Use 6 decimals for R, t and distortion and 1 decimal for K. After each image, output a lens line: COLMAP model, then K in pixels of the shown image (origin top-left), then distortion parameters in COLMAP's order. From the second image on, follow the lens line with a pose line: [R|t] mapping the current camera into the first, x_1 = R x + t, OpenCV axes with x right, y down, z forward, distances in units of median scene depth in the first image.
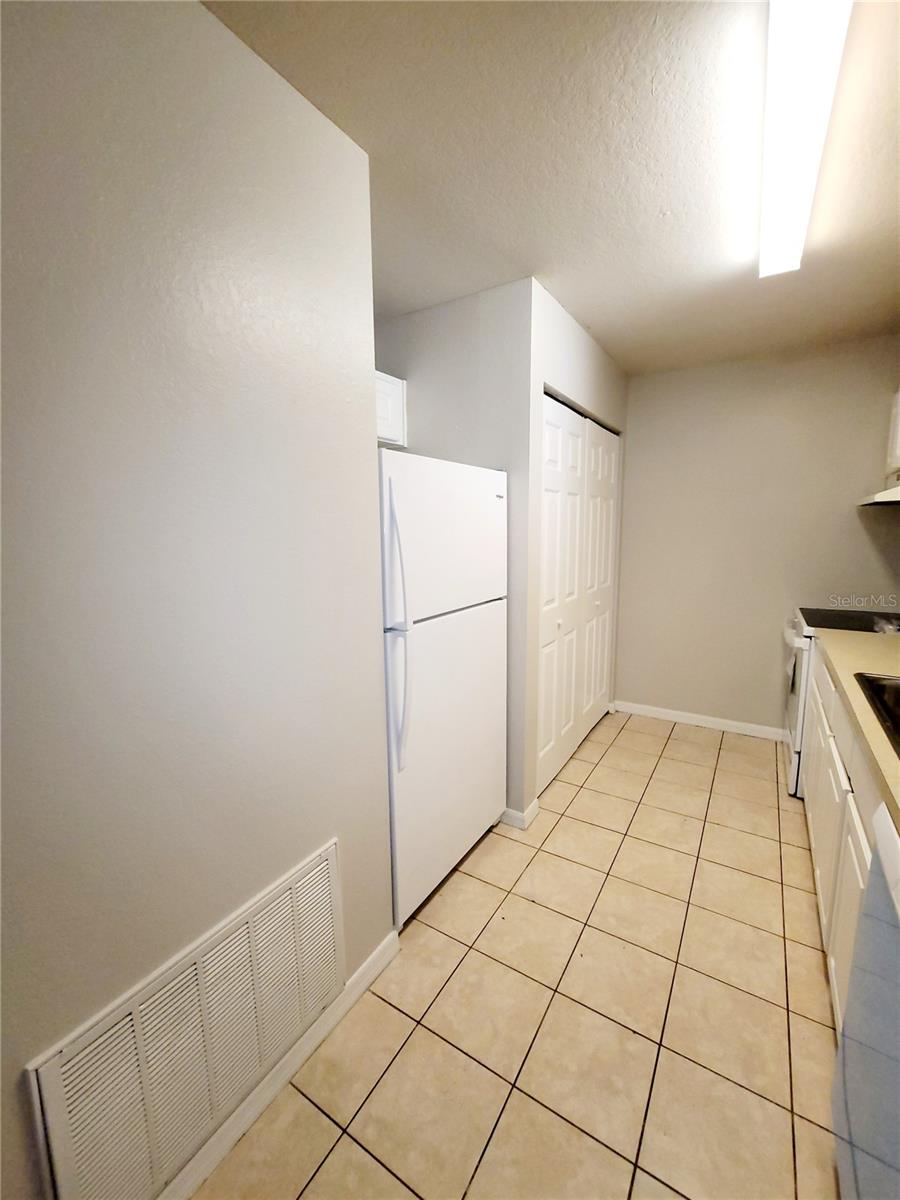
lens RADIAL K [[490.1, 0, 449.8], [0, 490.1, 595.4], [0, 0, 1]] dist [-0.002491, -0.000204]
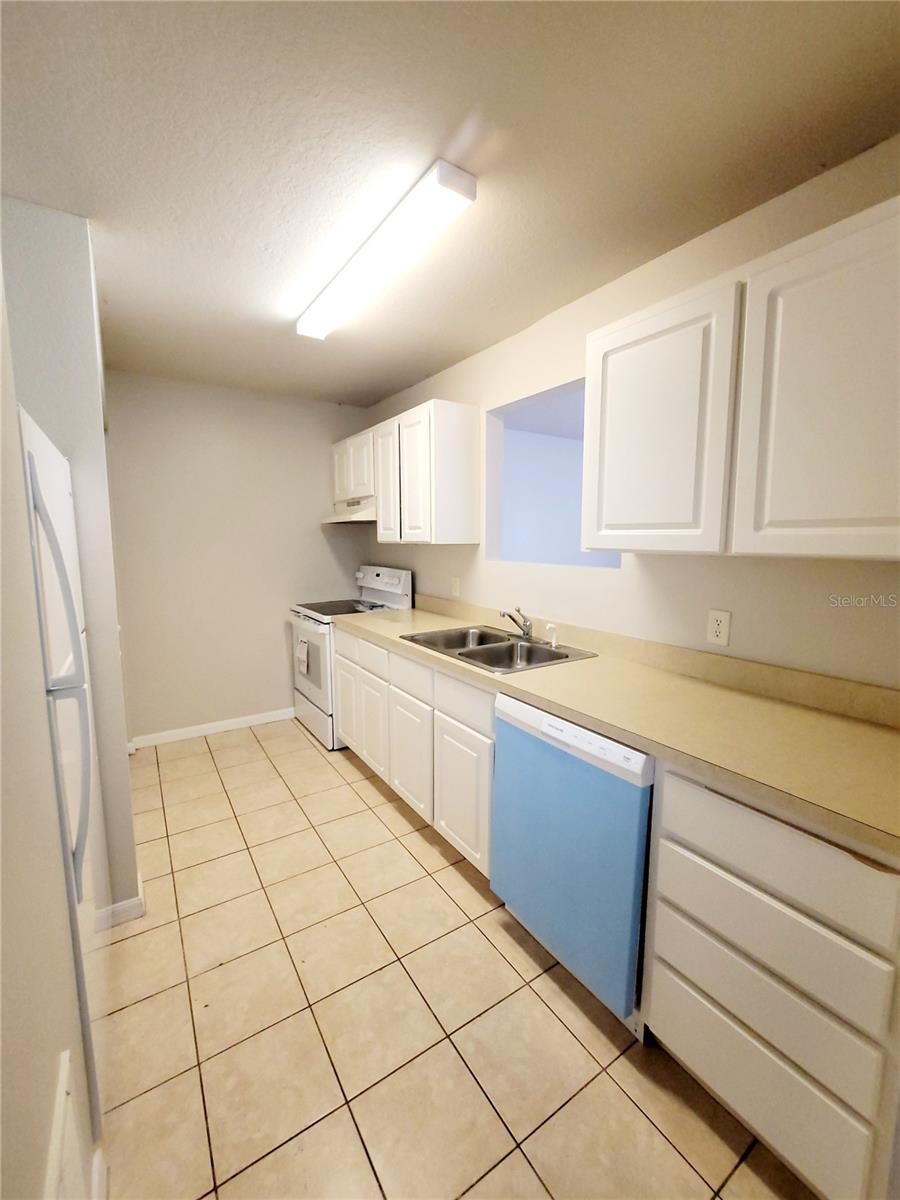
lens RADIAL K [[490.1, 0, 451.4], [0, 490.1, 594.5], [0, 0, 1]] dist [-0.002491, -0.000204]
pose [[0.412486, -0.095496, 0.905945, -0.346026], [0.125486, 0.990966, 0.047324, -0.013167], [-0.902280, 0.094163, 0.420743, 0.185796]]
